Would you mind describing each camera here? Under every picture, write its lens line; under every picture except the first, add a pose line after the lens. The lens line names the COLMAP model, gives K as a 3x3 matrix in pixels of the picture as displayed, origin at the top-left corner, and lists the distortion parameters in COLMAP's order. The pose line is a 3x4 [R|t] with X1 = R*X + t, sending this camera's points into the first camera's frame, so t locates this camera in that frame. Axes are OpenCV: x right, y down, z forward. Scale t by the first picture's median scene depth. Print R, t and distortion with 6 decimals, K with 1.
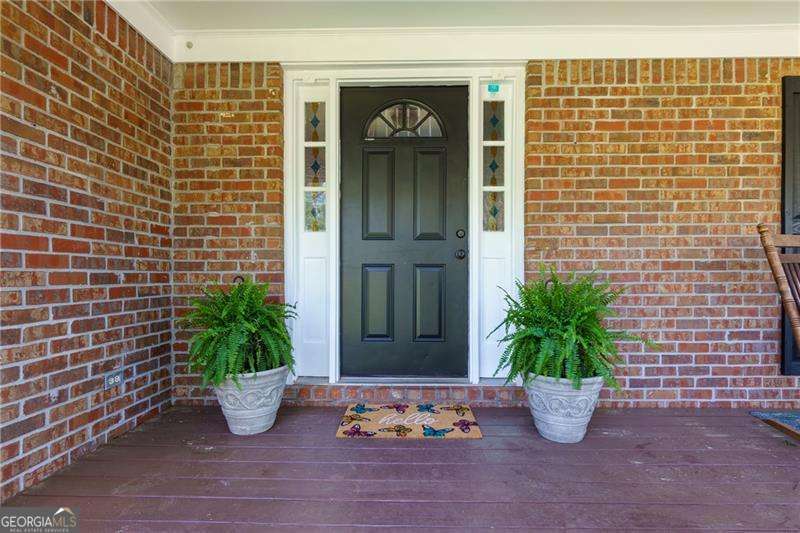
lens RADIAL K [[383.9, 0, 401.7], [0, 383.9, 276.3], [0, 0, 1]] dist [-0.001529, -0.000582]
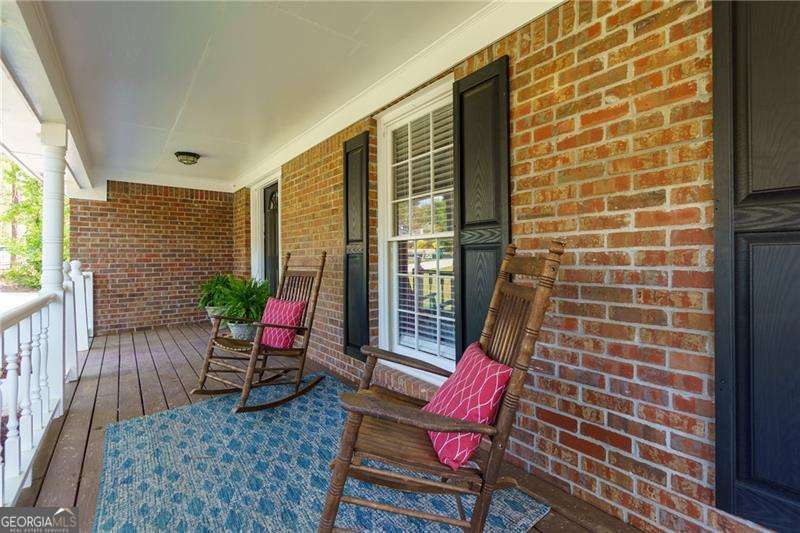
lens RADIAL K [[351.3, 0, 400.3], [0, 351.3, 254.5], [0, 0, 1]] dist [-0.000751, -0.000216]
pose [[0.636933, -0.010123, -0.770852, 2.092481], [0.006944, 0.999949, -0.007394, -0.096407], [0.770888, -0.000644, 0.636971, 0.330396]]
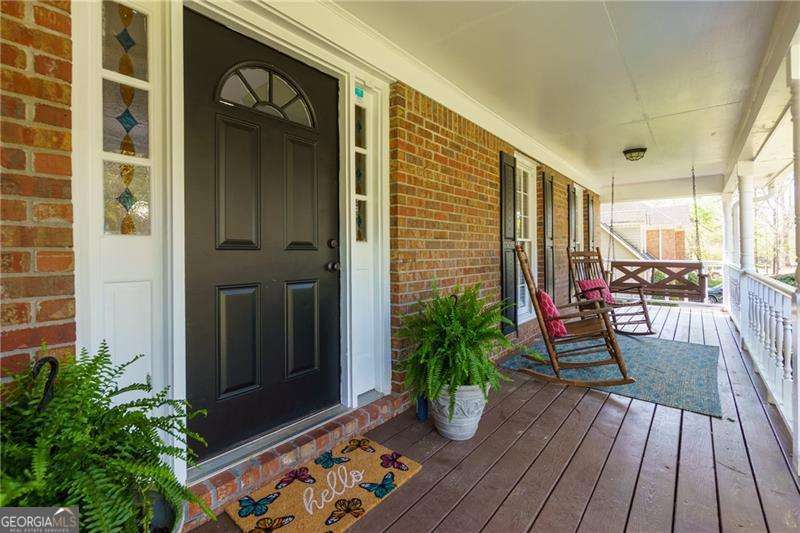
lens RADIAL K [[351.3, 0, 400.3], [0, 351.3, 254.5], [0, 0, 1]] dist [-0.000751, -0.000216]
pose [[0.628039, -0.008976, 0.778130, -0.410933], [0.012148, 0.999925, 0.001730, -0.092098], [-0.778087, 0.008367, 0.628101, 0.400420]]
